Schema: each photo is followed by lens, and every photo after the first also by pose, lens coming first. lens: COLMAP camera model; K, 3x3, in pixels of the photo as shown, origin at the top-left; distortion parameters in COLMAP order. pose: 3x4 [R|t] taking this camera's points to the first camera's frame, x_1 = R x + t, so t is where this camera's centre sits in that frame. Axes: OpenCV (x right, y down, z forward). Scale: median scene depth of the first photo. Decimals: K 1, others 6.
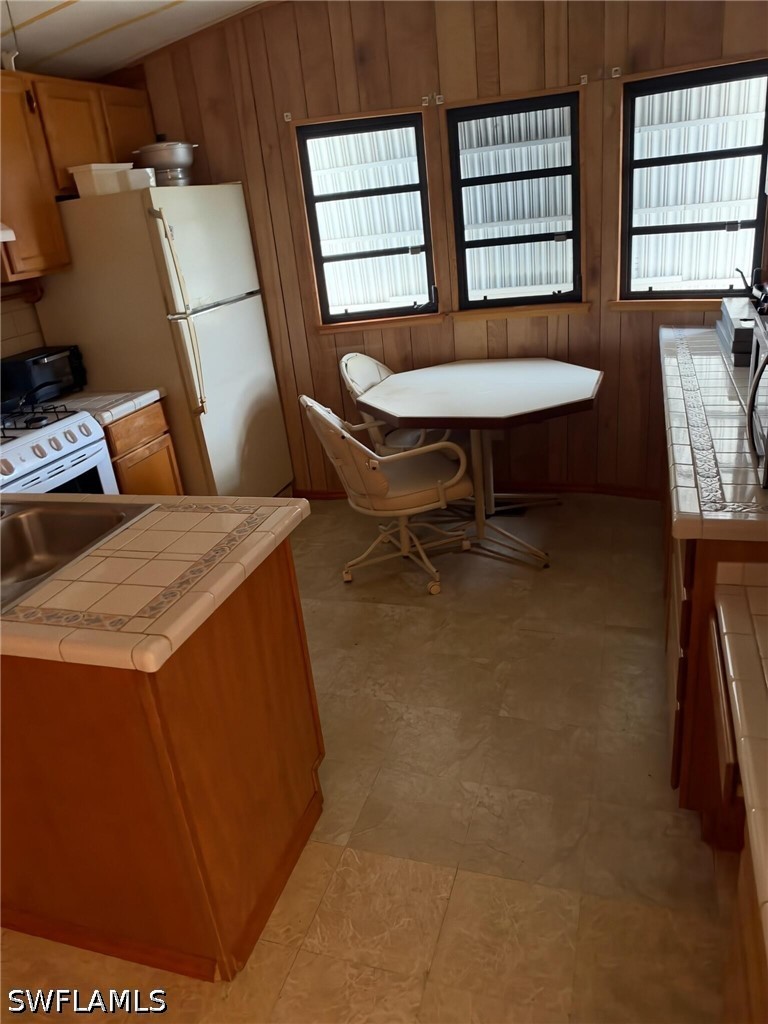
lens RADIAL K [[725.6, 0, 384.0], [0, 725.6, 512.0], [0, 0, 1]] dist [-0.007463, -0.007337]
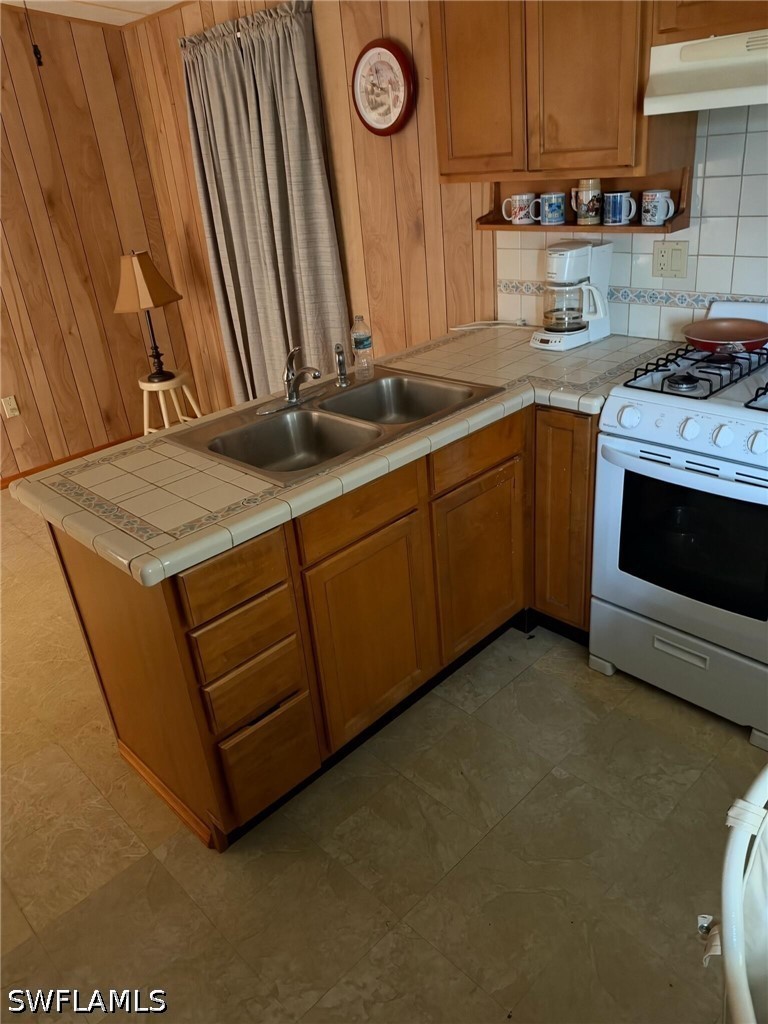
lens RADIAL K [[725.6, 0, 384.0], [0, 725.6, 512.0], [0, 0, 1]] dist [-0.007463, -0.007337]
pose [[-0.455459, 0.514868, -0.726269, 0.294466], [-0.217844, 0.726541, 0.651676, -0.607170], [0.863192, 0.455025, -0.218749, 1.369766]]
